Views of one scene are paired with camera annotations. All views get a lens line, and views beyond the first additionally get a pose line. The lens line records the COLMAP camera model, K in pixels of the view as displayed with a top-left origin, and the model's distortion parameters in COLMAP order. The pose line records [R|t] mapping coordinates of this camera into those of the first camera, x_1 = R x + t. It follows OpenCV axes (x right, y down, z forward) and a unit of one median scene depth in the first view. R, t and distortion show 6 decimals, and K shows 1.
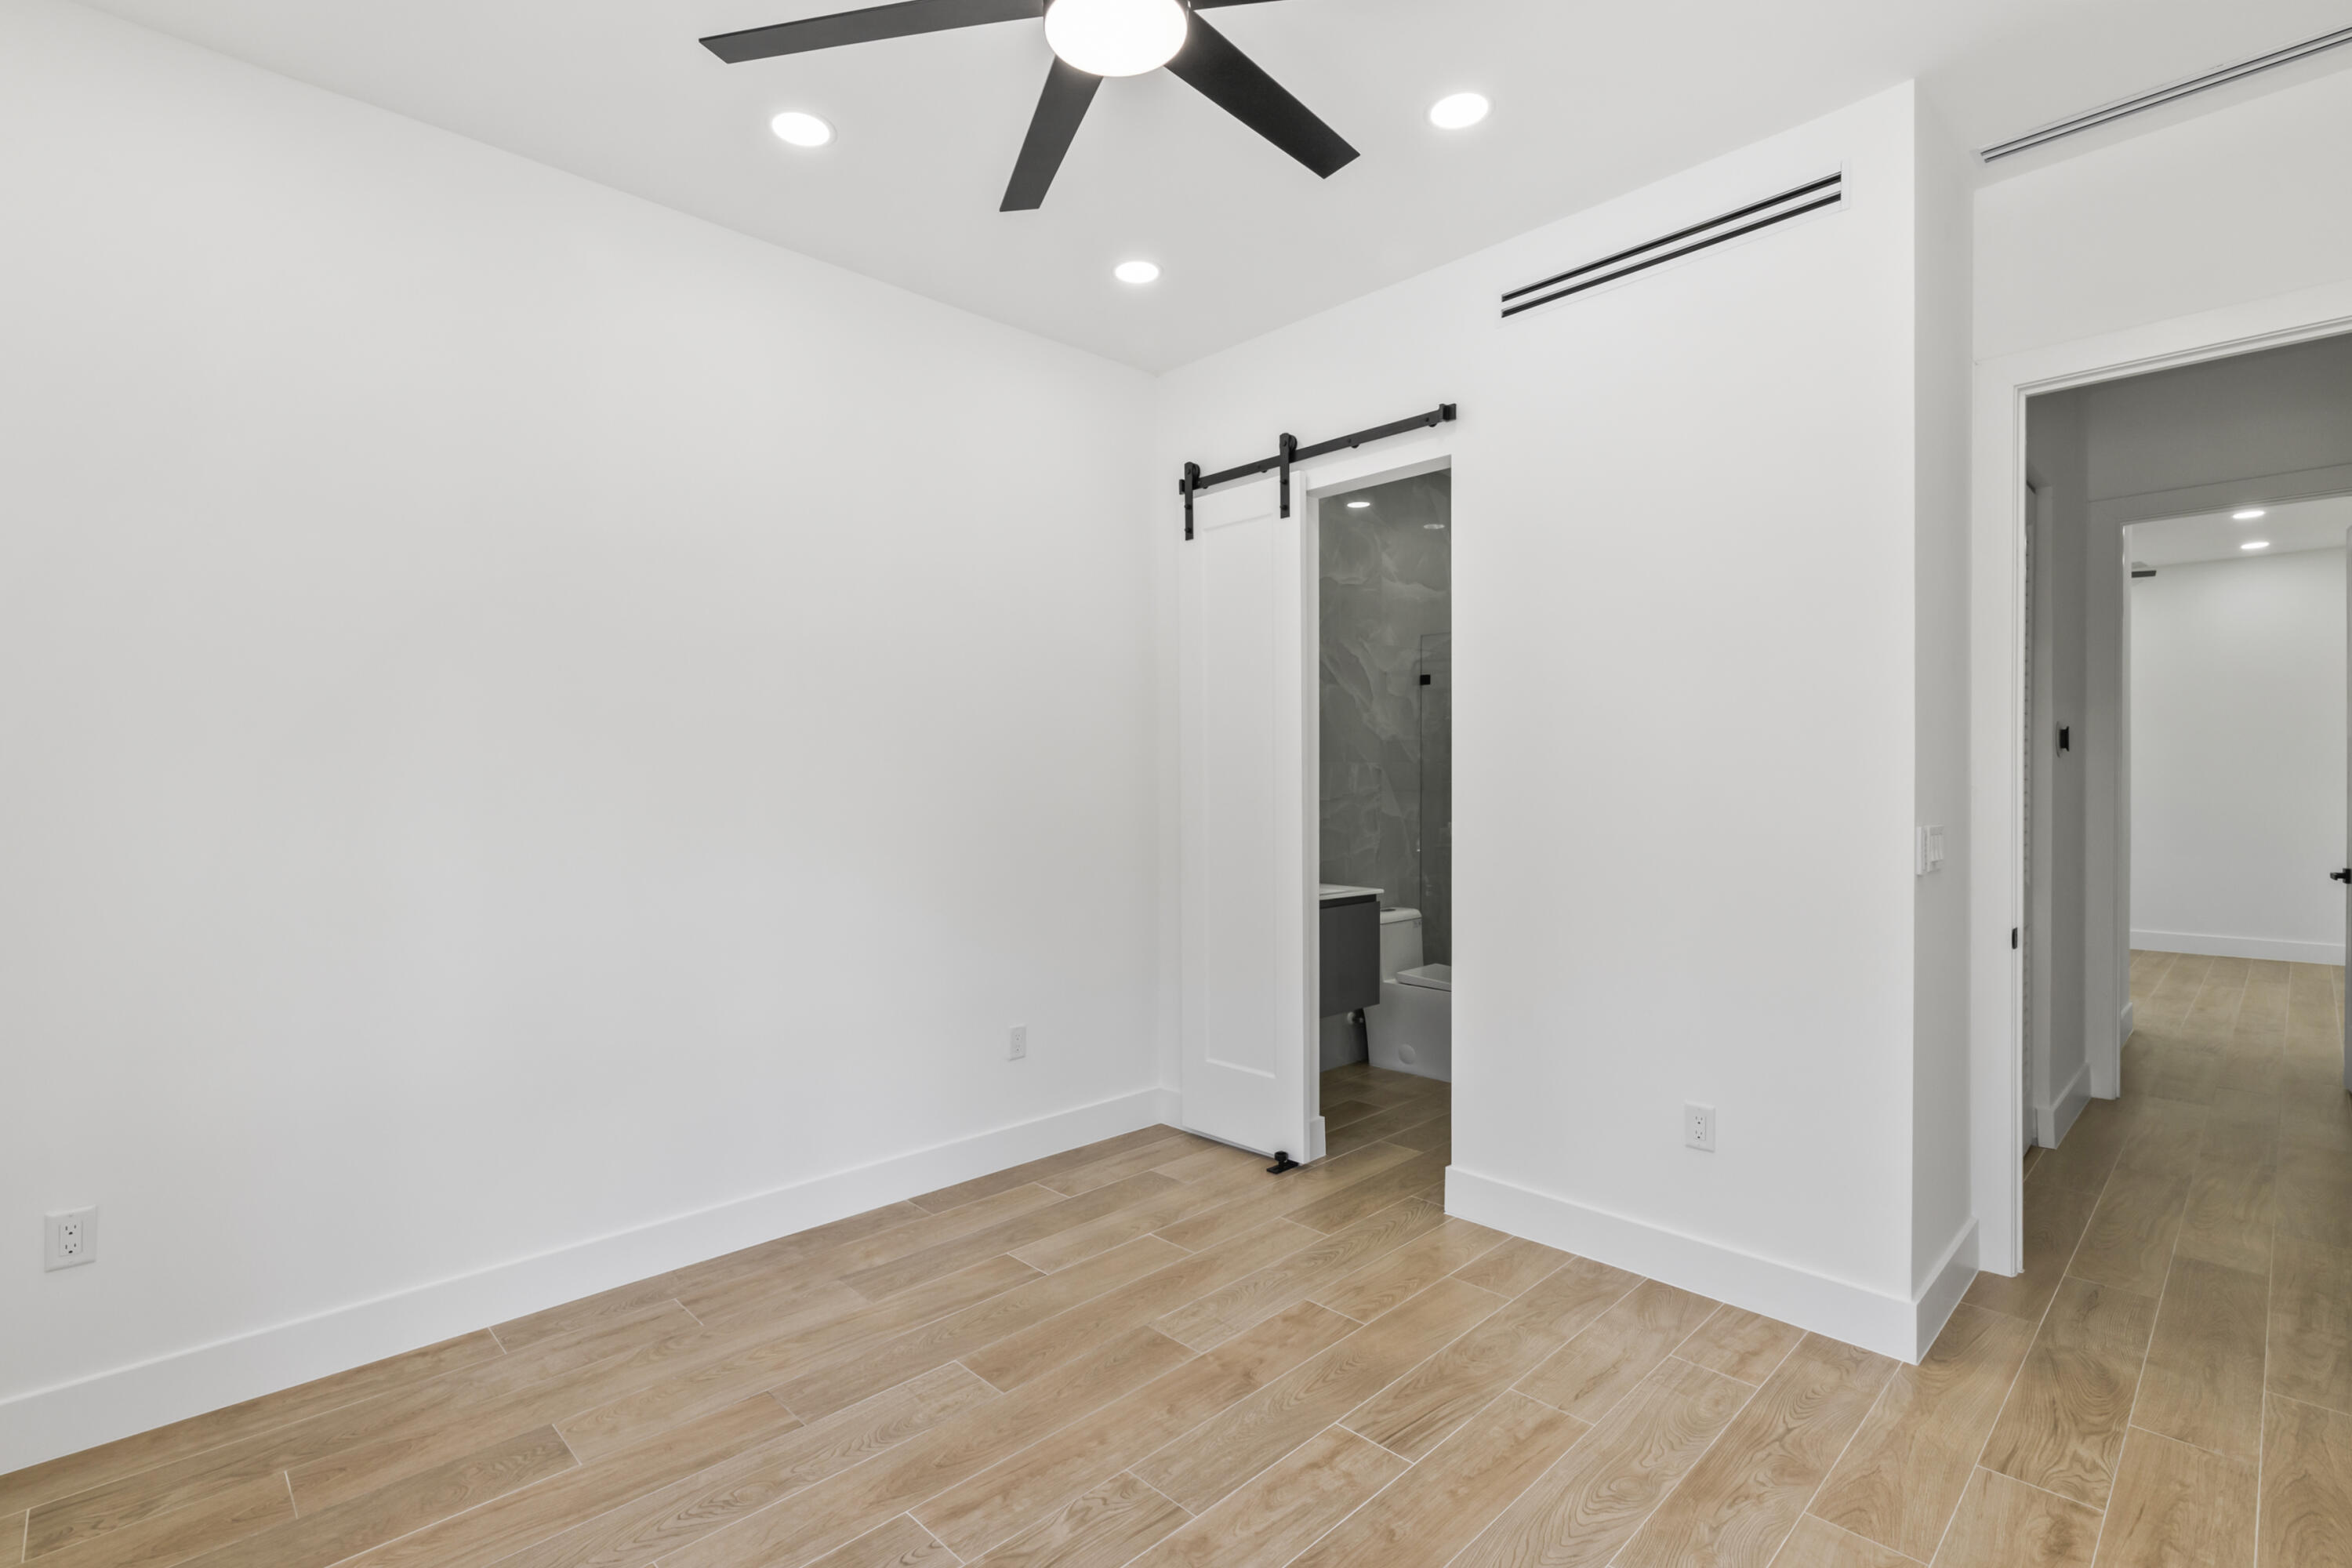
lens RADIAL K [[1095.6, 0, 1187.9], [0, 1095.6, 790.4], [0, 0, 1]] dist [0.000324, 0.000003]
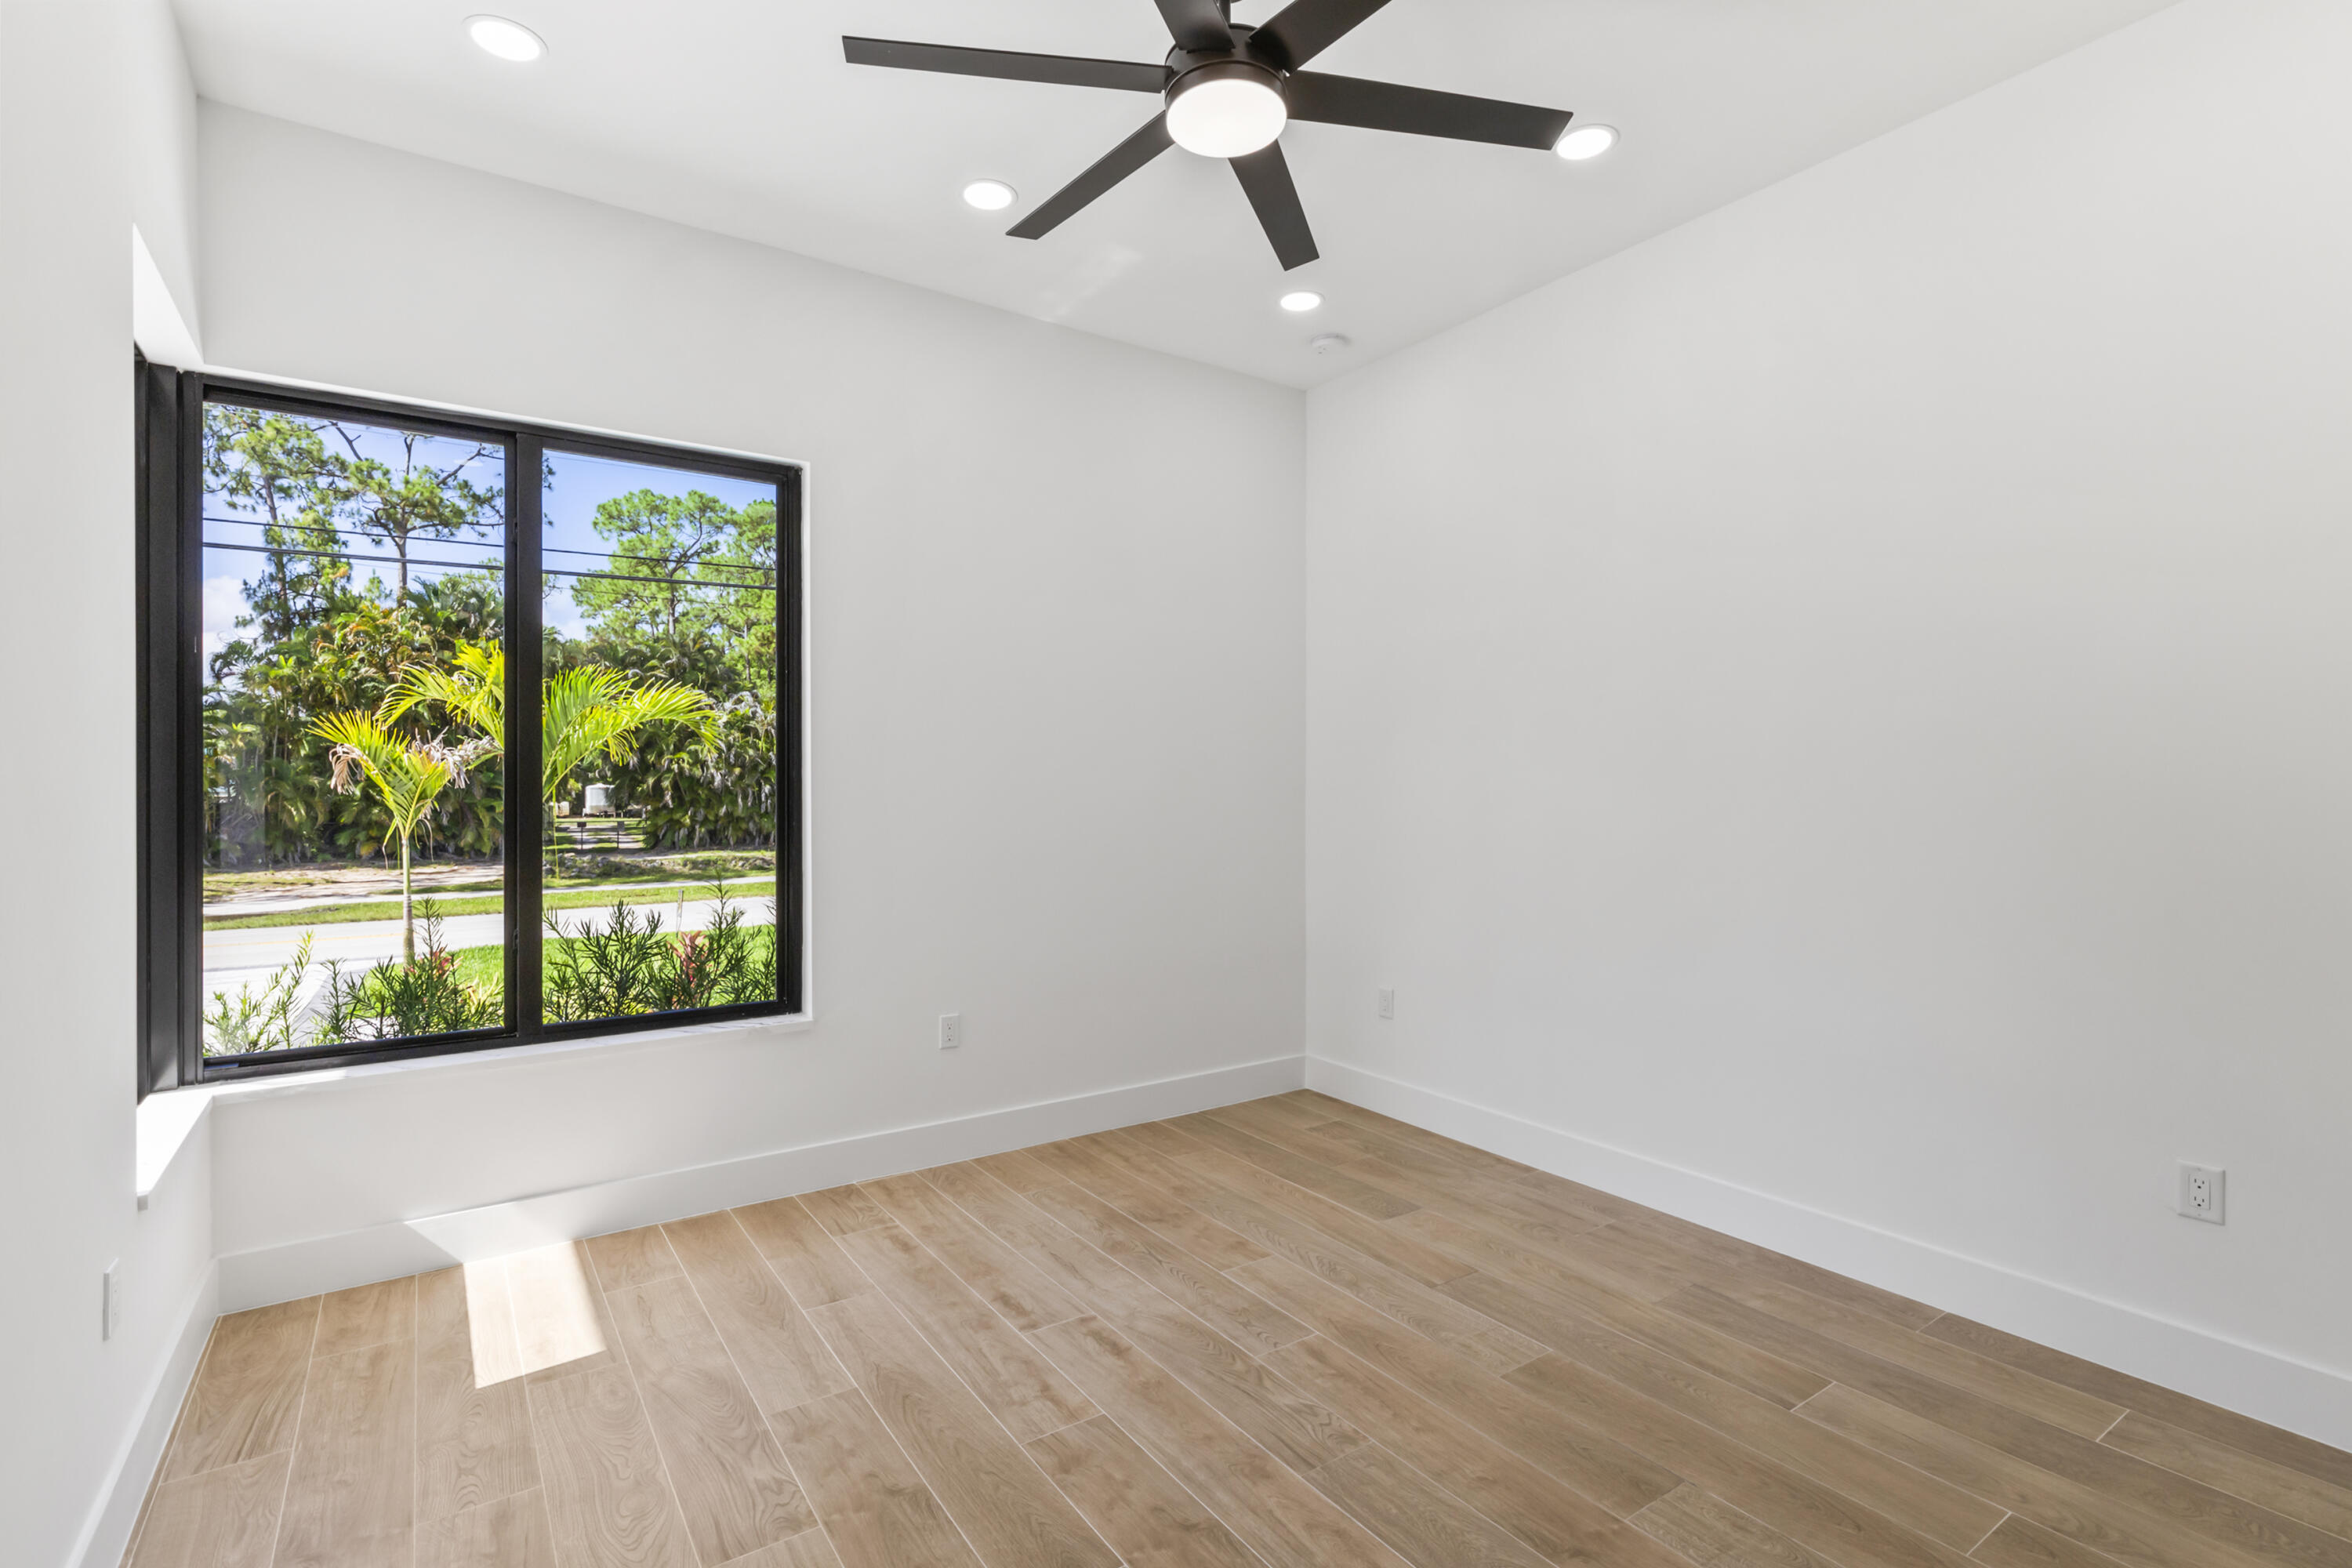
lens RADIAL K [[1095.6, 0, 1187.9], [0, 1095.6, 790.4], [0, 0, 1]] dist [0.000324, 0.000003]
pose [[-0.173014, 0.012553, -0.984839, 0.840266], [-0.007209, 0.999876, 0.014011, 0.001825], [0.984893, 0.009524, -0.172902, 0.866876]]
